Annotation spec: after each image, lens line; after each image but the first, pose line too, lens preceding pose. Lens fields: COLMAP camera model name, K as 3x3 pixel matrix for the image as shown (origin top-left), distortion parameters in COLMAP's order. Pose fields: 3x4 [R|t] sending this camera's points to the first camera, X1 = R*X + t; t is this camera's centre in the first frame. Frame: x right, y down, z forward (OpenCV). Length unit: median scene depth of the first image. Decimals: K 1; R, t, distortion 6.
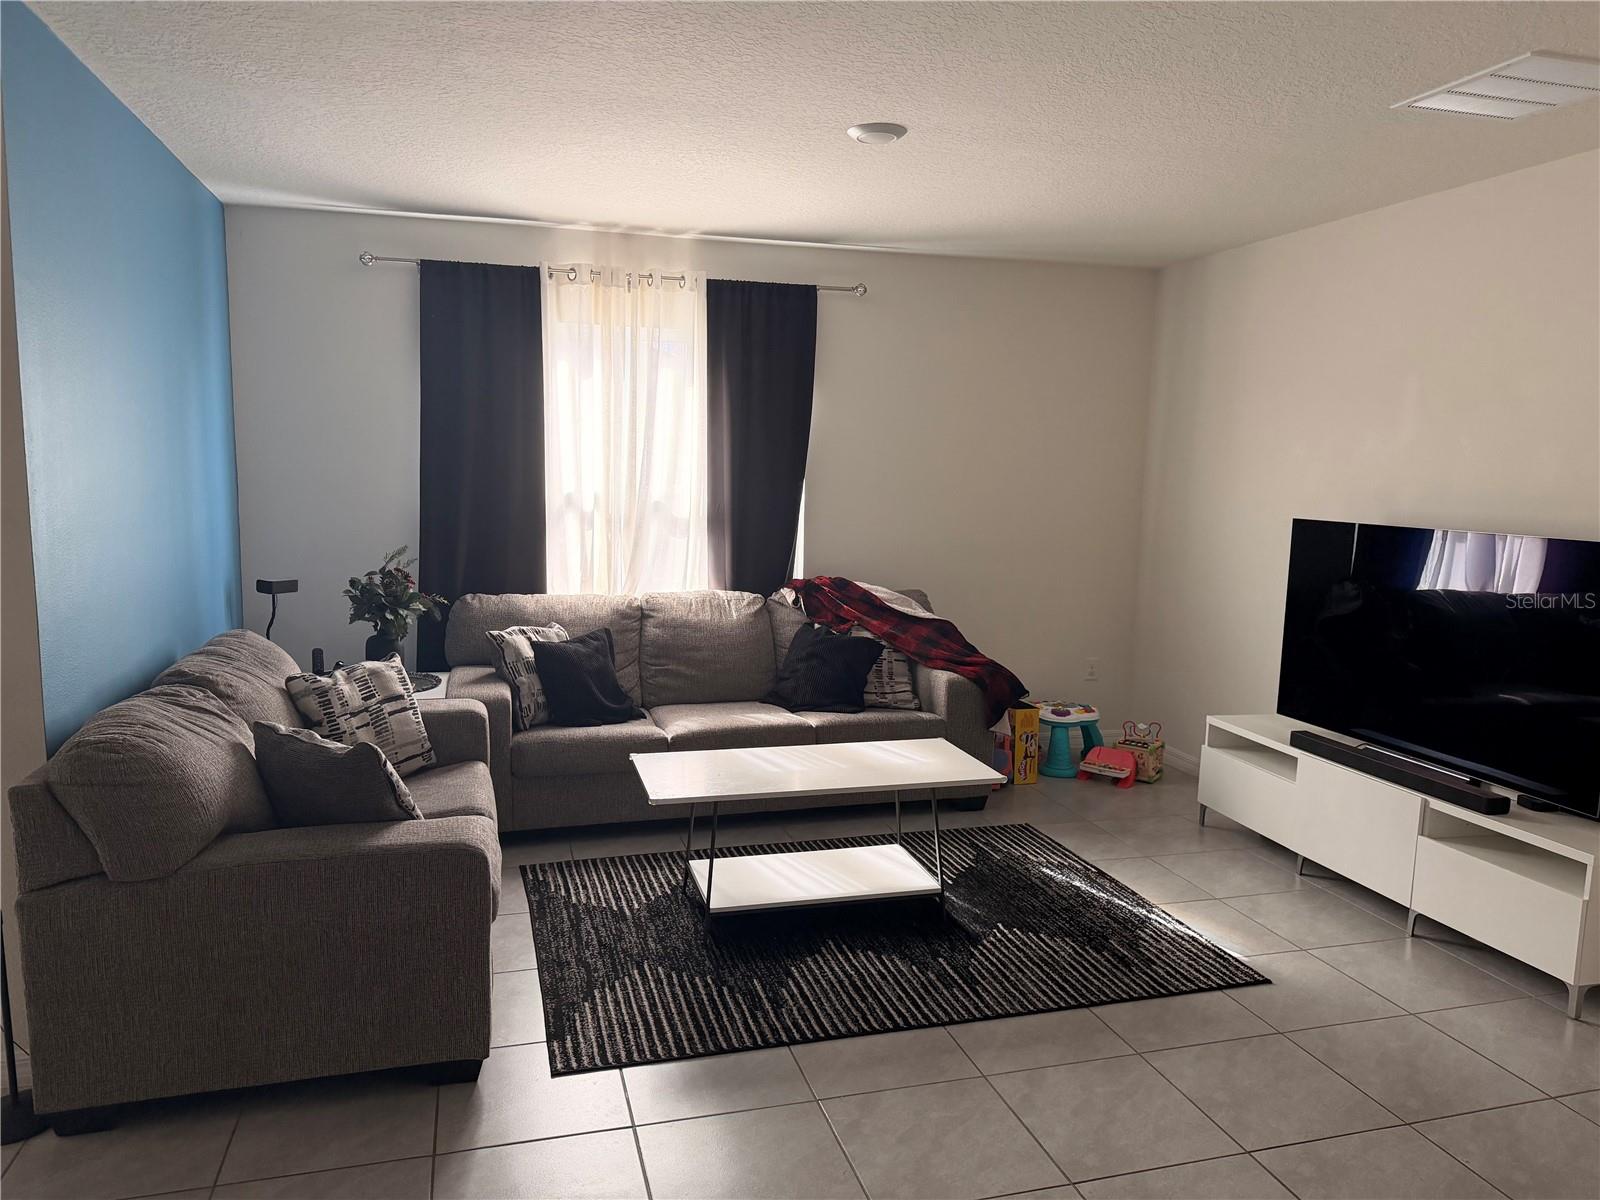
lens RADIAL K [[1132.9, 0, 799.4], [0, 1132.9, 606.8], [0, 0, 1]] dist [-0.009481, -0.001111]
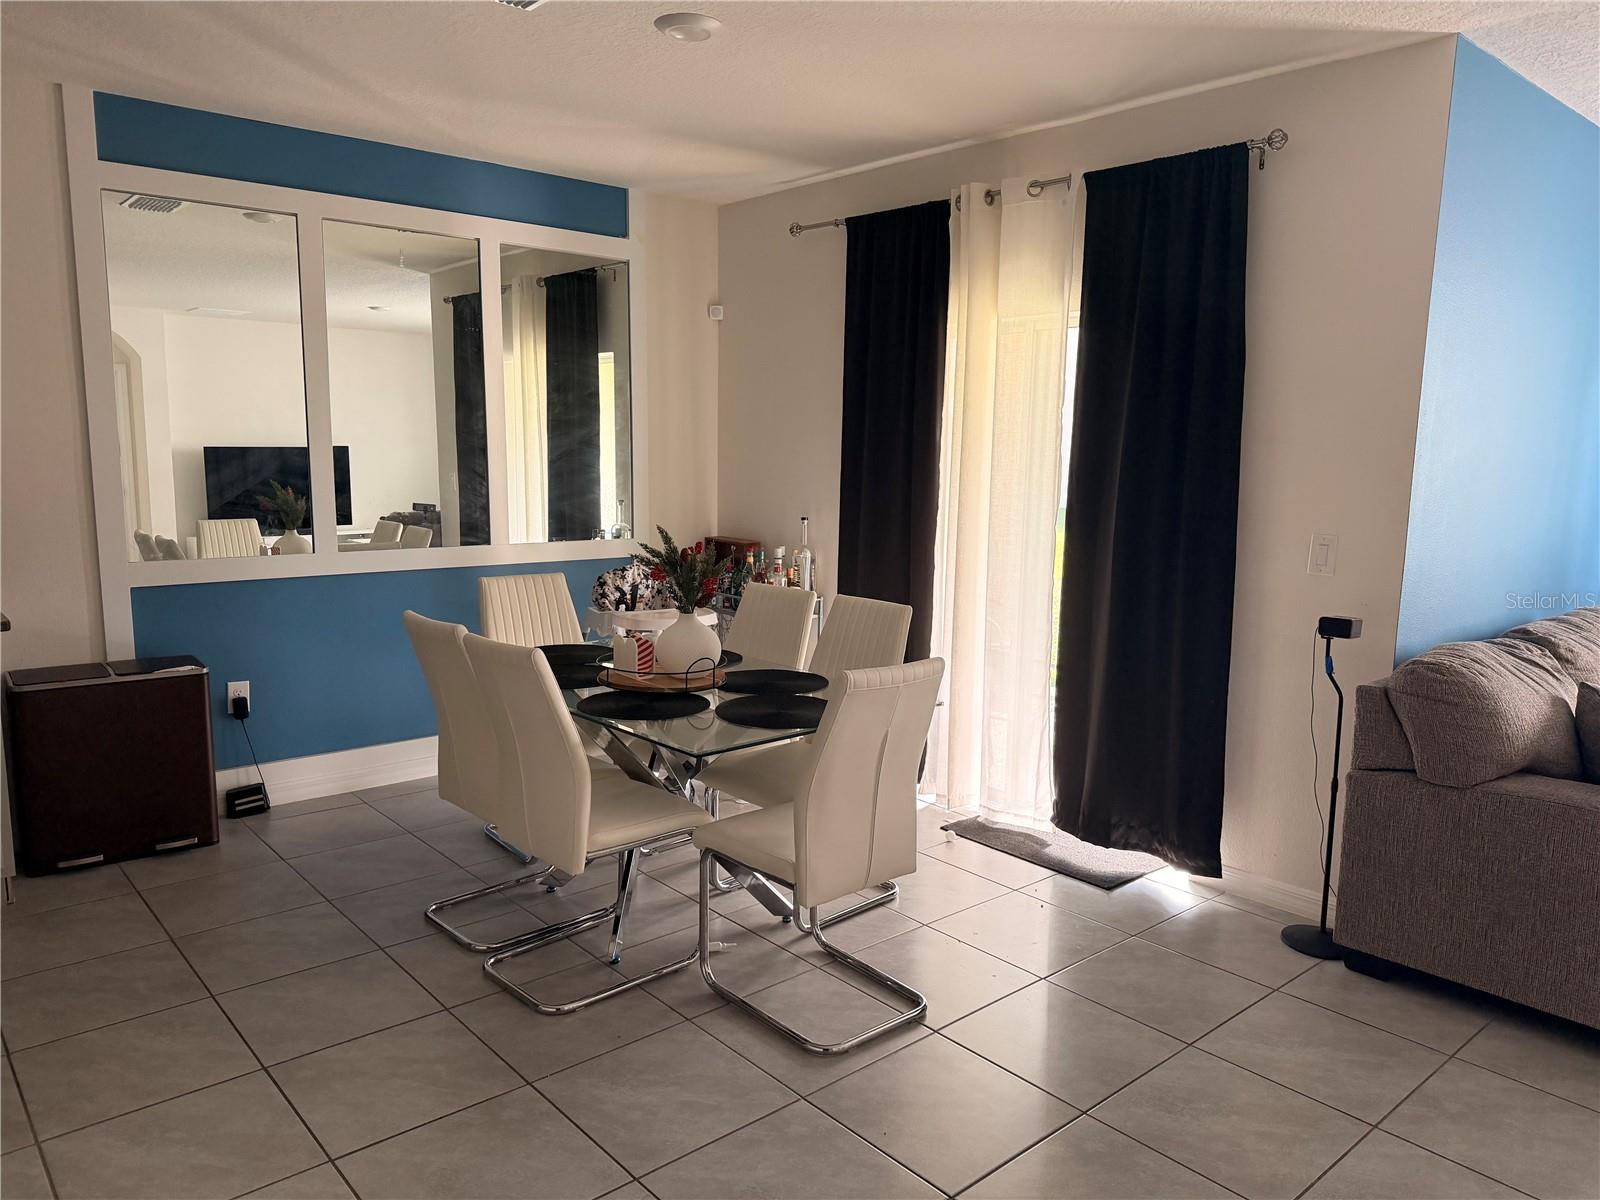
lens RADIAL K [[1132.9, 0, 799.5], [0, 1132.9, 602.7], [0, 0, 1]] dist [-0.009481, -0.001111]
pose [[0.425048, 0.125641, -0.896409, 0.144407], [-0.127427, 0.988763, 0.078164, 0.041658], [0.896157, 0.081003, 0.436282, -0.117034]]
